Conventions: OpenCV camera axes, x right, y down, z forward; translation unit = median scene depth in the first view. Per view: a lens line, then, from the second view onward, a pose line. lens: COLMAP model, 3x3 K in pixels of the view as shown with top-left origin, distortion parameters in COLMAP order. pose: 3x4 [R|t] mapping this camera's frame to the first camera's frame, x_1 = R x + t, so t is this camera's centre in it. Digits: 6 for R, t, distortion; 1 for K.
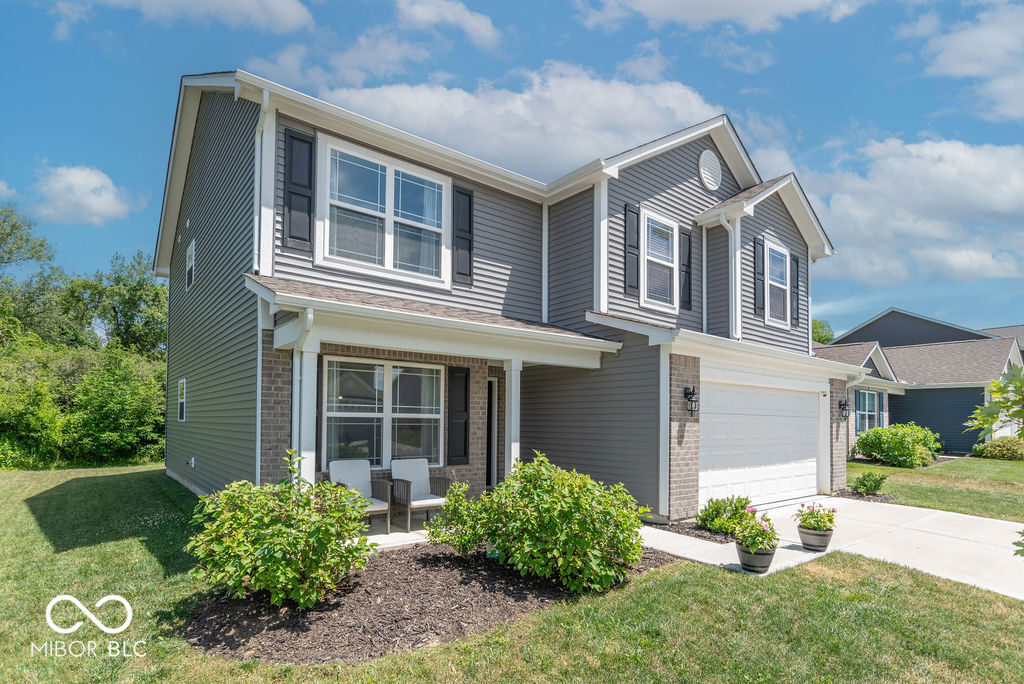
lens RADIAL K [[529.9, 0, 496.6], [0, 529.9, 322.5], [0, 0, 1]] dist [0.000254, -0.000041]
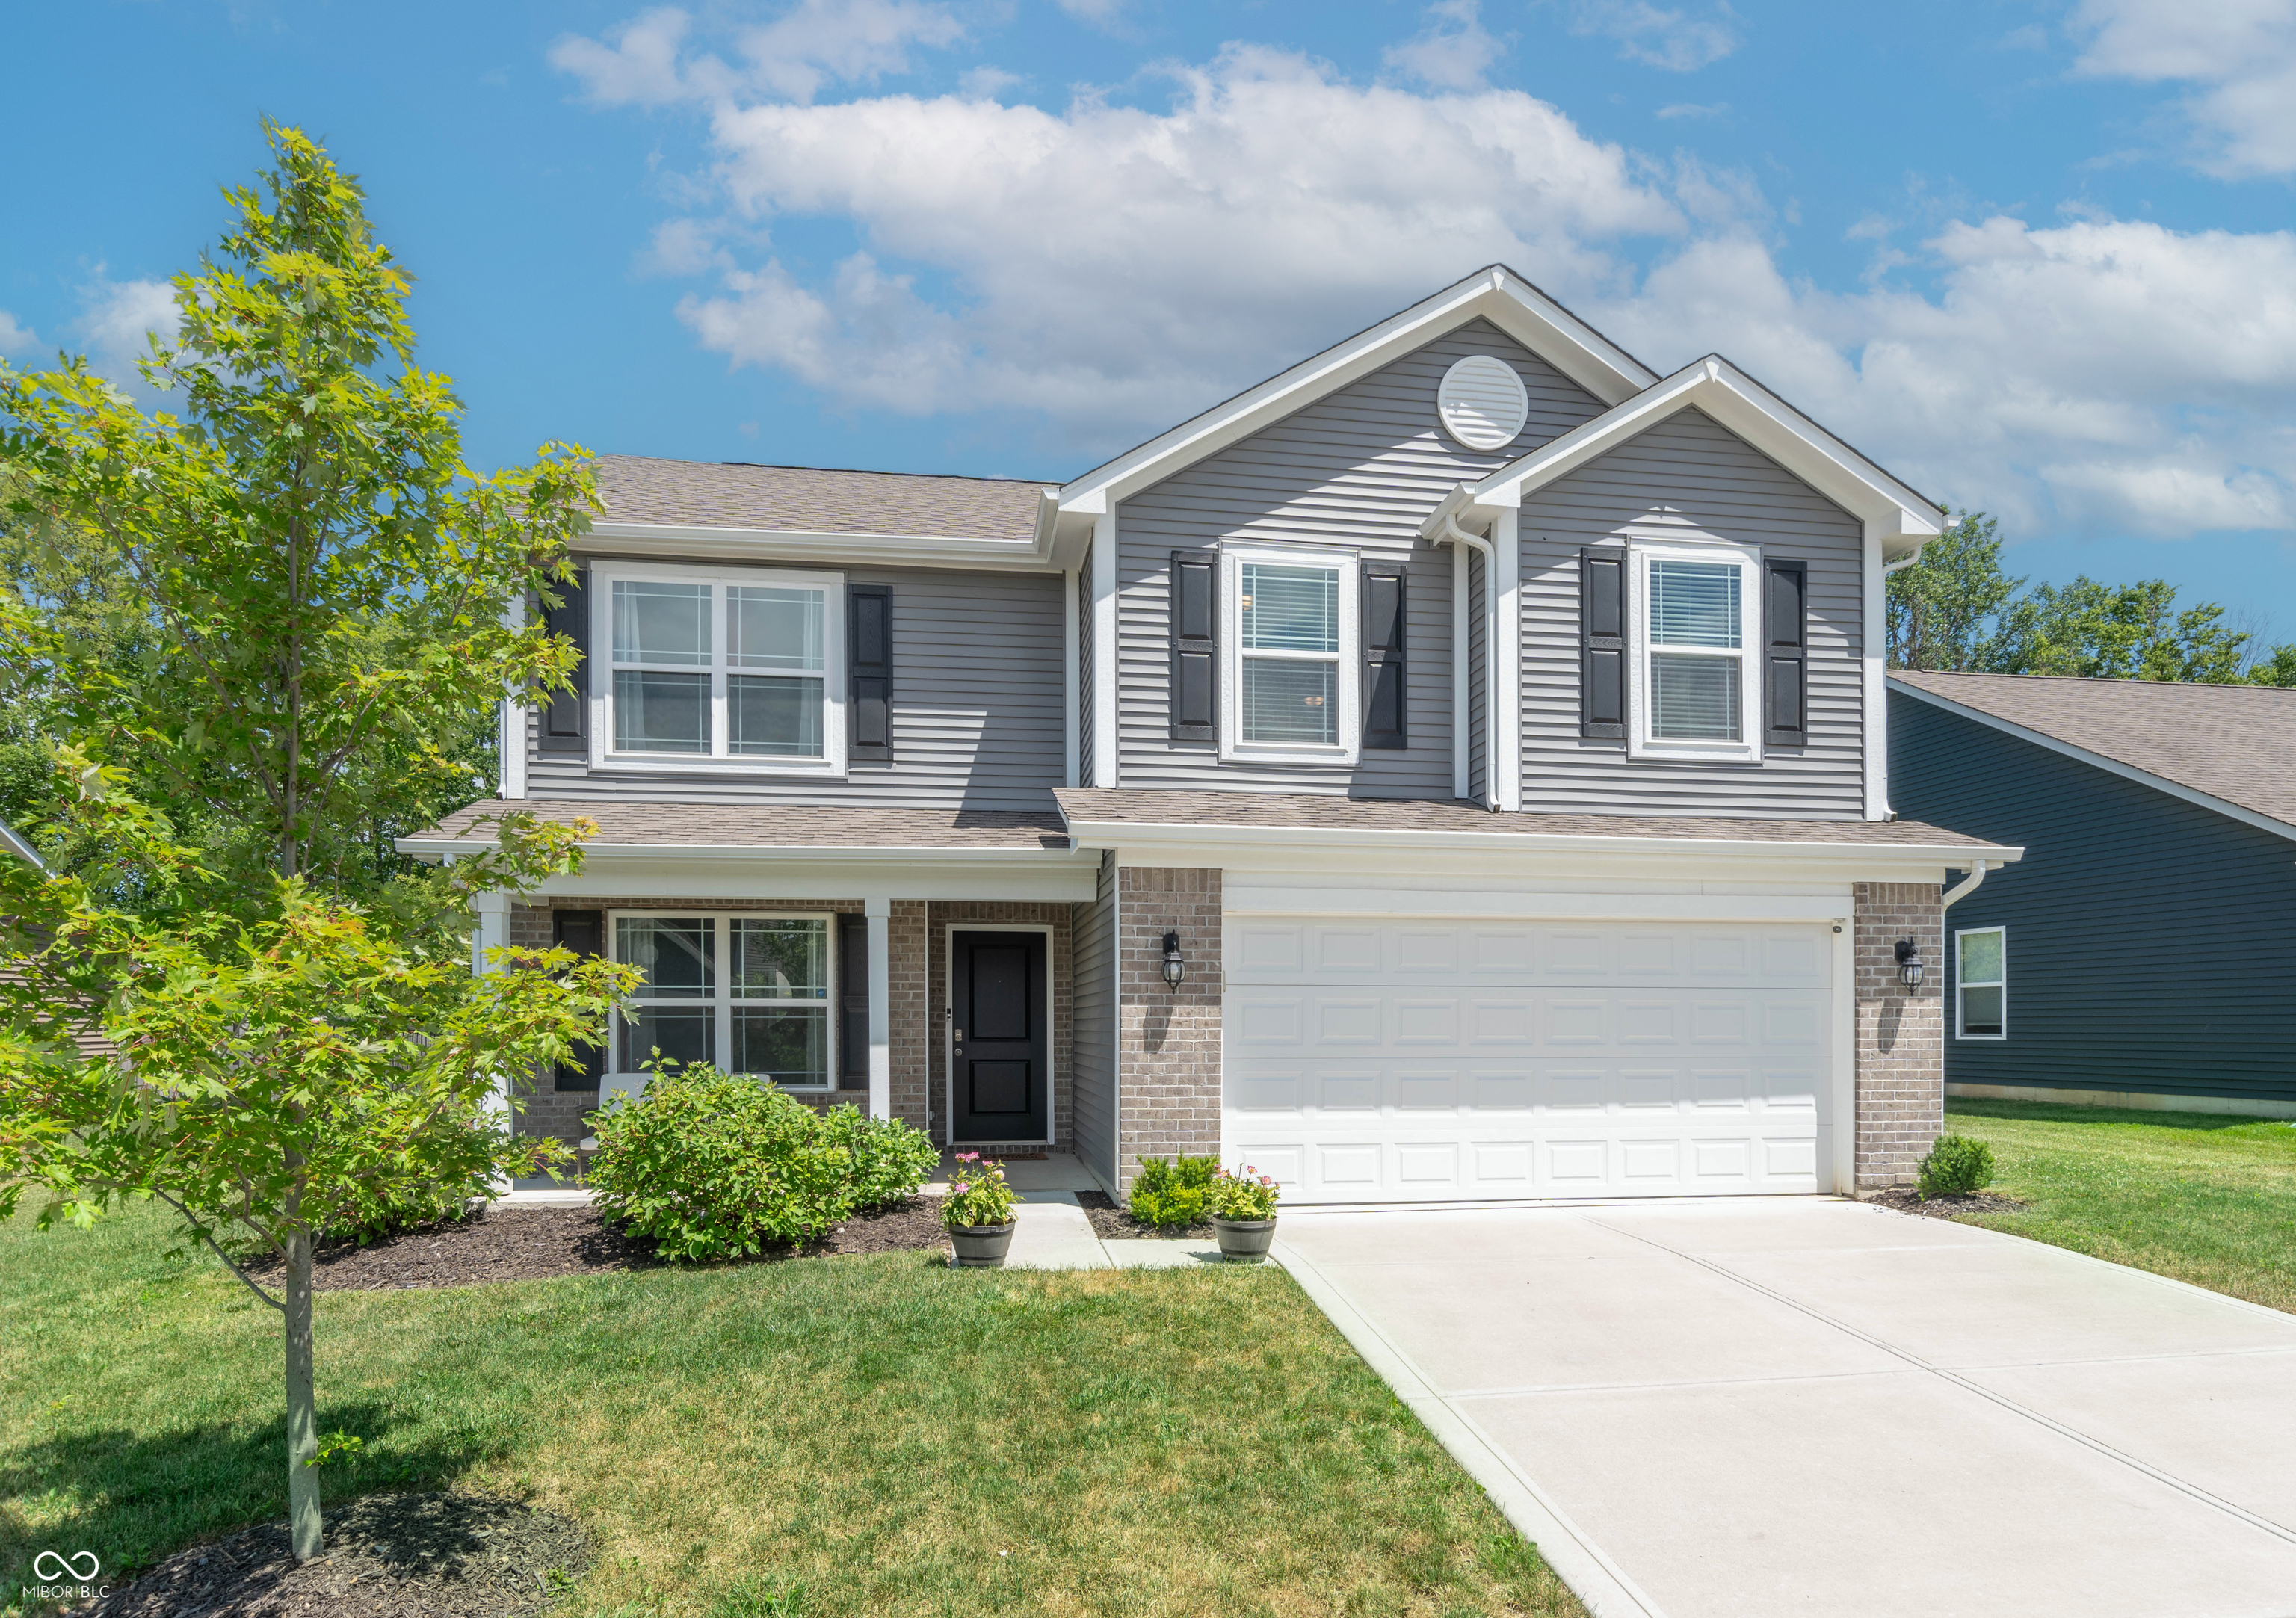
lens RADIAL K [[1355.0, 0, 1147.8], [0, 1355.0, 771.1], [0, 0, 1]] dist [-0.001519, 0.000045]
pose [[0.864157, -0.103800, -0.492400, 0.866030], [0.101303, 0.994346, -0.031826, 0.010581], [0.492920, -0.022379, 0.869787, -0.080895]]
